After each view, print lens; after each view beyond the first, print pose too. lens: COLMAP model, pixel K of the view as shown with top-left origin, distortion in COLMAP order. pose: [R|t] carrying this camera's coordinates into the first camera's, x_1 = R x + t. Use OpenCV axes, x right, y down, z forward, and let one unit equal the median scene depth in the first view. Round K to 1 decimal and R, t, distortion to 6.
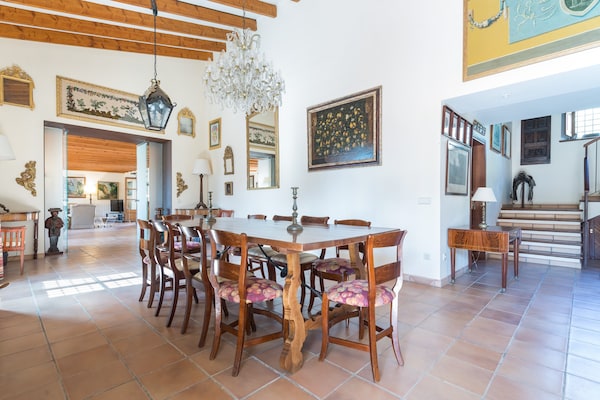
lens RADIAL K [[287.6, 0, 297.8], [0, 287.6, 203.8], [0, 0, 1]] dist [0.005744, 0.000684]
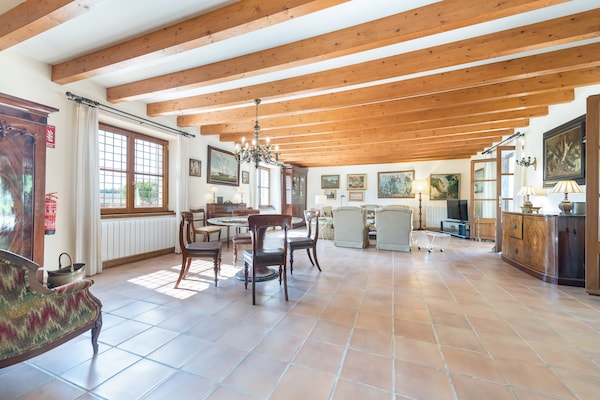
lens RADIAL K [[238.6, 0, 298.0], [0, 238.6, 201.8], [0, 0, 1]] dist [0.000562, 0.000009]
pose [[0.395614, -0.001027, -0.918416, -0.300589], [-0.014202, 0.999873, -0.007236, -0.002098], [0.918307, 0.015906, 0.395549, 0.498321]]
